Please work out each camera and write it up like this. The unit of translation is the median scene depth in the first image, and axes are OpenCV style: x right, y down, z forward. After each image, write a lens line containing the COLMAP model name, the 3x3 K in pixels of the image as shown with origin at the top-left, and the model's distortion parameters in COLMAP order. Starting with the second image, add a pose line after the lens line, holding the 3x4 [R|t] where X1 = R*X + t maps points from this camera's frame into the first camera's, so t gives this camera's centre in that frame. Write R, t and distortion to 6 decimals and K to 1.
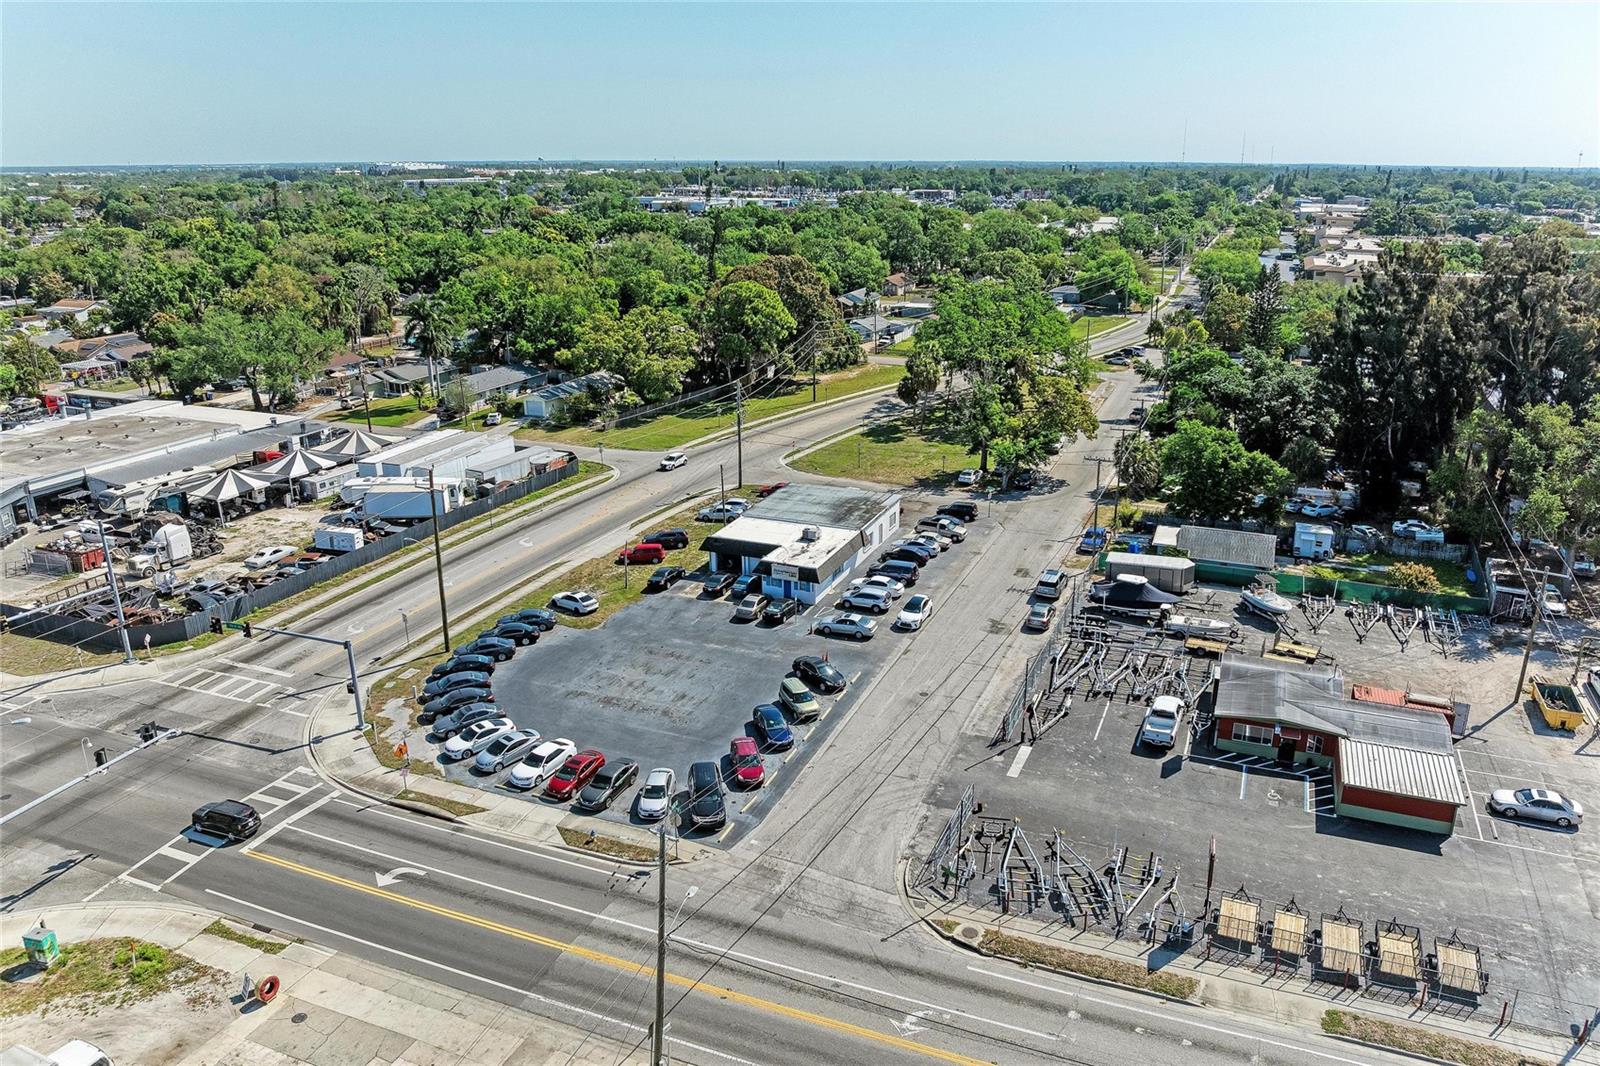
lens RADIAL K [[1125.4, 0, 819.1], [0, 1125.4, 531.2], [0, 0, 1]] dist [-0.035985, -0.003776]
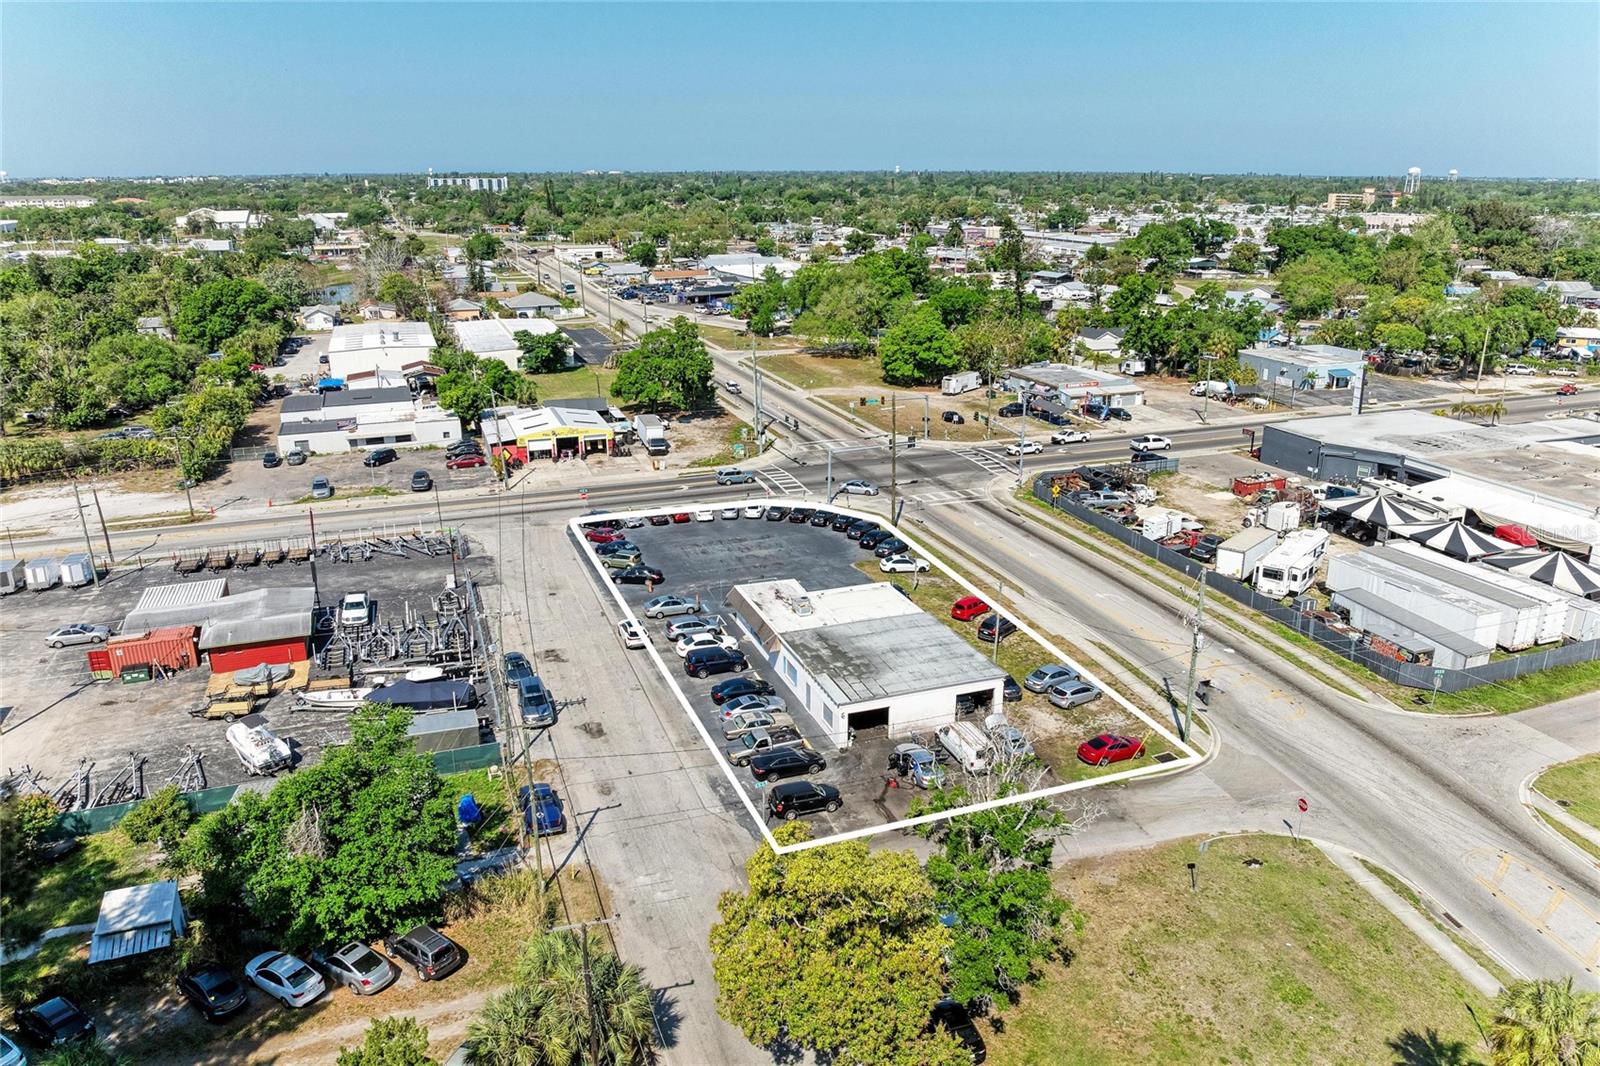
lens RADIAL K [[1125.4, 0, 819.1], [0, 1125.4, 531.2], [0, 0, 1]] dist [-0.035985, -0.003776]
pose [[-0.732853, 0.206845, -0.648183, 0.537822], [-0.215361, 0.833165, 0.509367, -0.493098], [0.645404, 0.512885, -0.566042, 1.486470]]
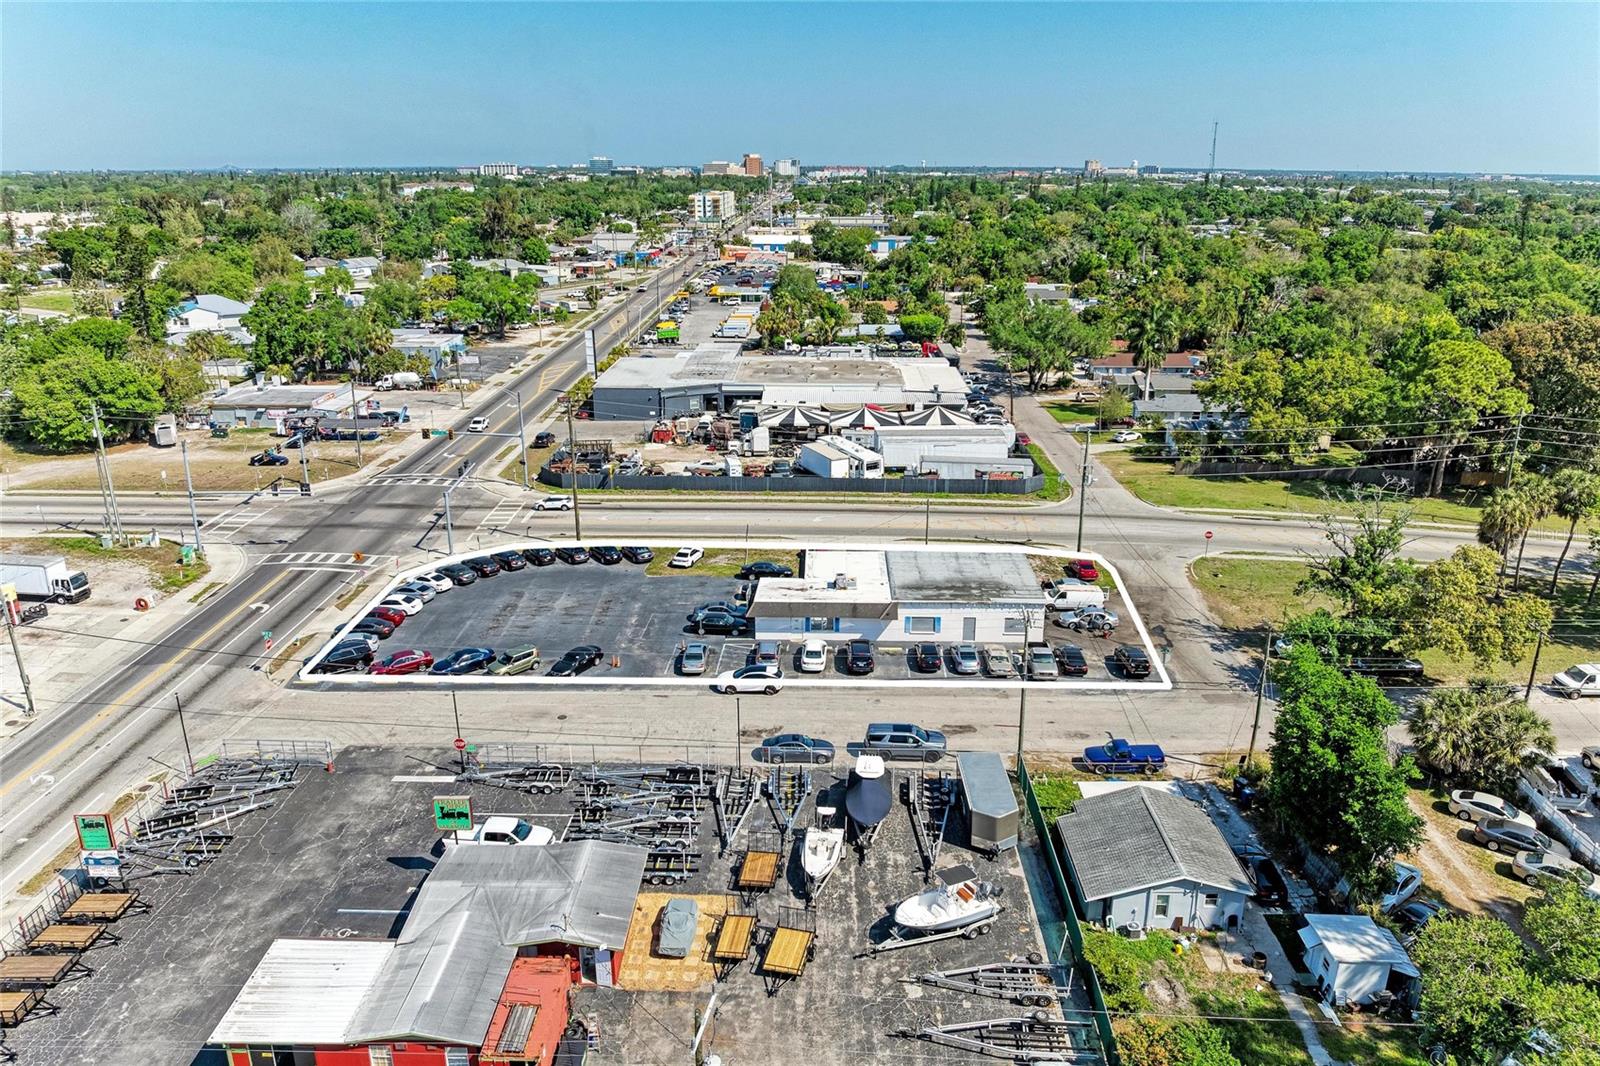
lens RADIAL K [[1111.2, 0, 800.0], [0, 1111.2, 533.0], [0, 0, 1]] dist [-0.033075, -0.001664]
pose [[0.357168, 0.292832, -0.886950, 0.767779], [-0.295775, 0.936176, 0.189978, -0.194759], [0.885973, 0.194484, 0.420985, 0.594219]]
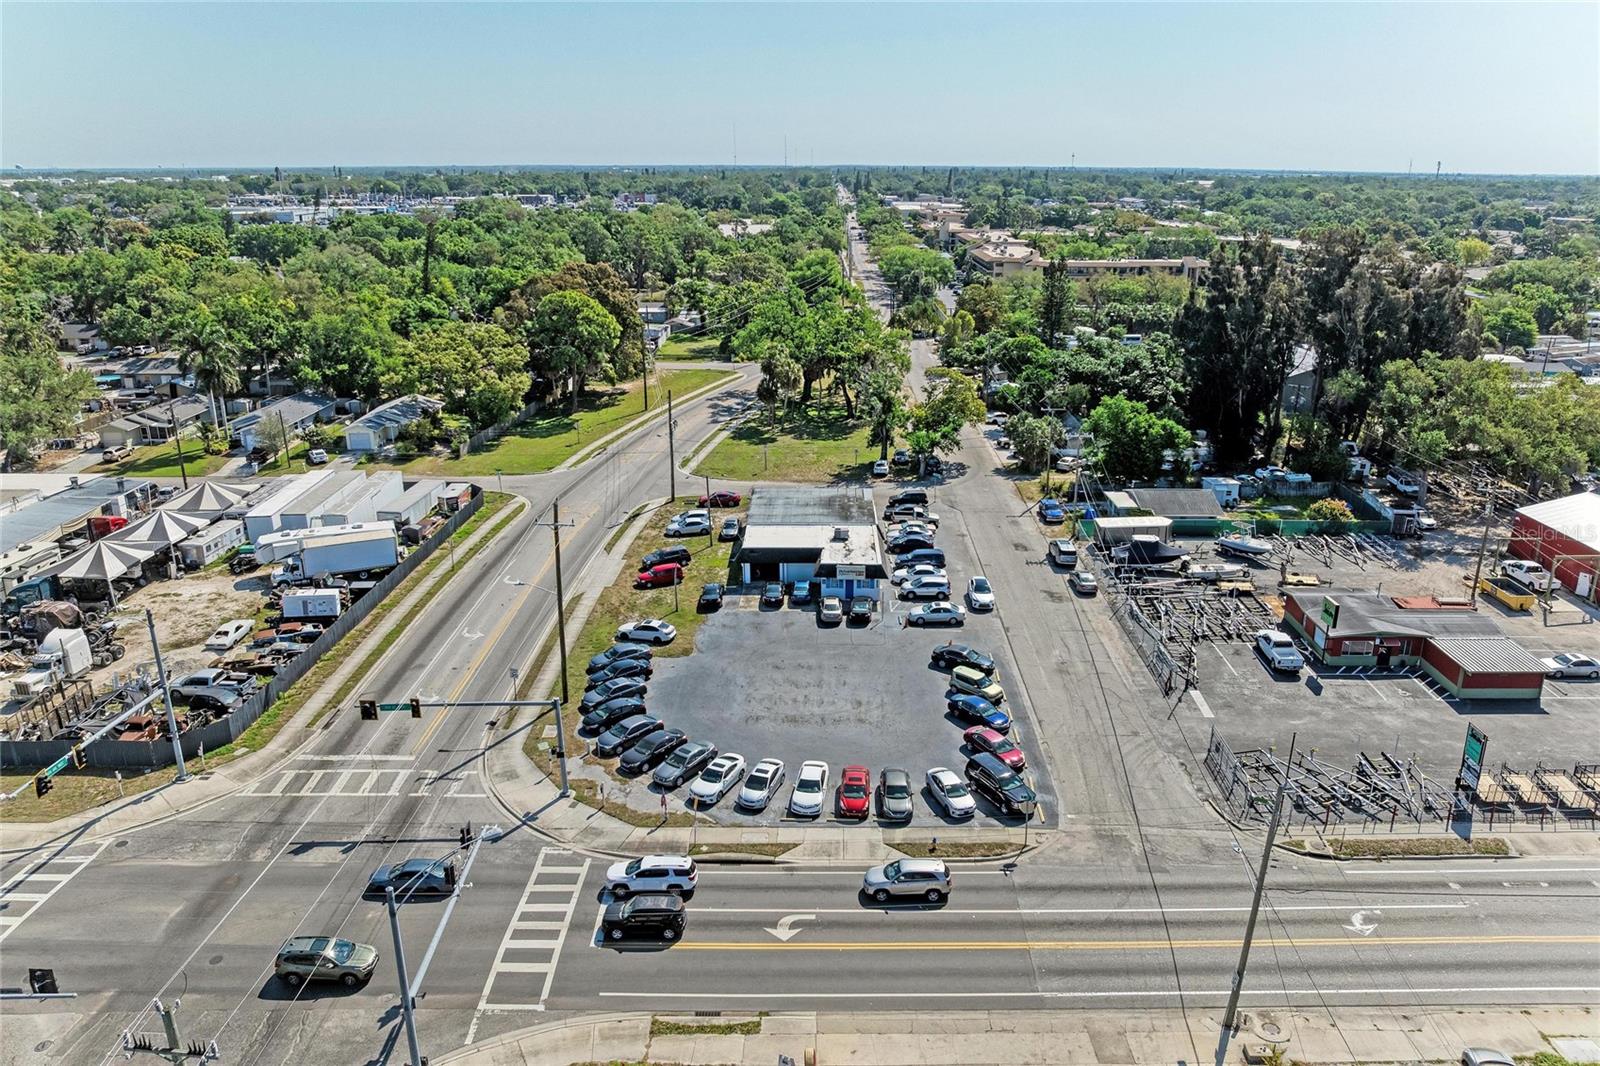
lens RADIAL K [[1125.4, 0, 819.1], [0, 1125.4, 531.2], [0, 0, 1]] dist [-0.035985, -0.003776]
pose [[0.929215, -0.112994, 0.351842, -0.385559], [0.114111, 0.993311, 0.017633, -0.019723], [-0.351481, 0.023764, 0.935893, 0.062392]]
